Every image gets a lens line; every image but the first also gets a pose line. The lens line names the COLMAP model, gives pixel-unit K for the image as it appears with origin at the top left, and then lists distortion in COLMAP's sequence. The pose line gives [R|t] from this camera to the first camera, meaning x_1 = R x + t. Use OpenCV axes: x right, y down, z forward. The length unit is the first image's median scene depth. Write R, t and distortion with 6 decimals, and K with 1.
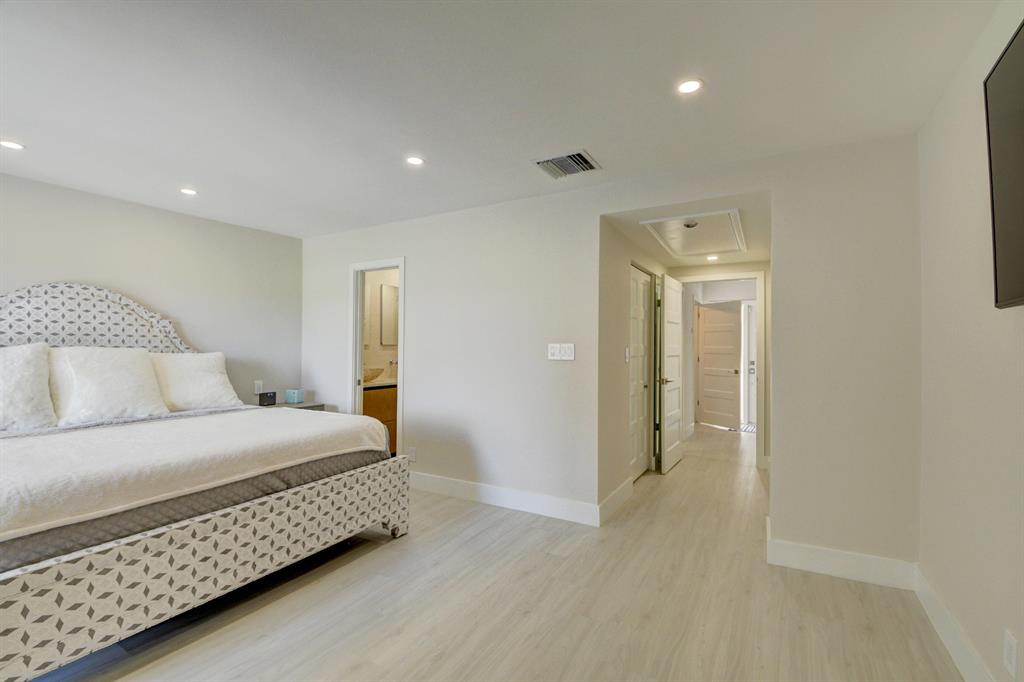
lens RADIAL K [[451.0, 0, 510.1], [0, 451.0, 344.8], [0, 0, 1]] dist [0.003610, -0.016729]
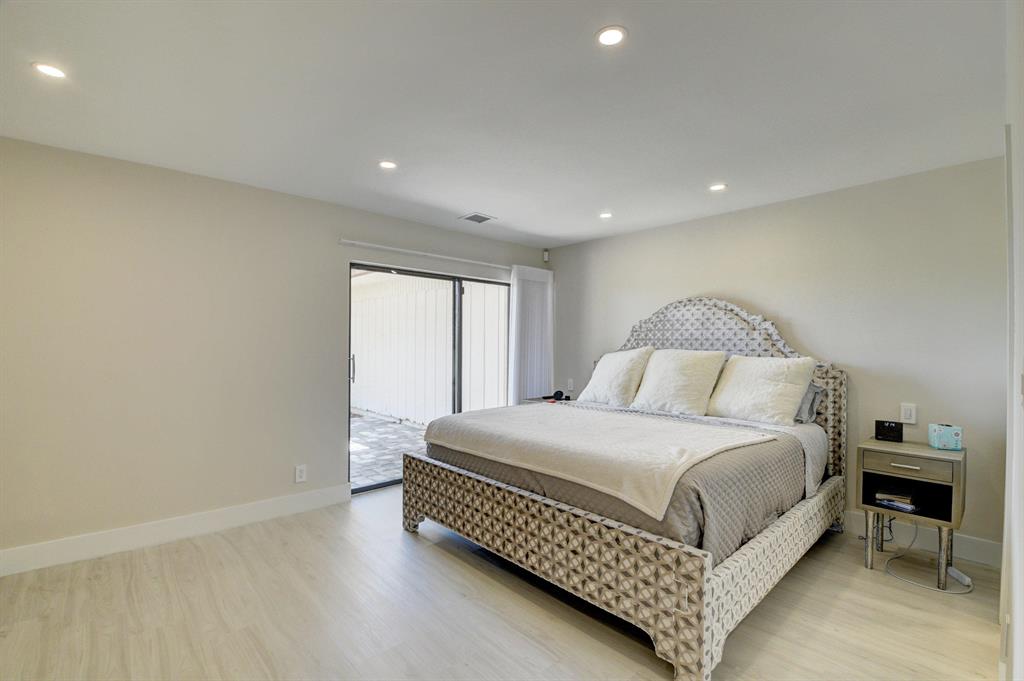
lens RADIAL K [[451.0, 0, 510.1], [0, 451.0, 337.3], [0, 0, 1]] dist [0.003610, -0.016729]
pose [[-0.304407, -0.018288, -0.952366, 0.311925], [-0.003878, 0.999831, -0.017960, -0.003974], [0.952534, -0.001774, -0.304427, 0.830365]]
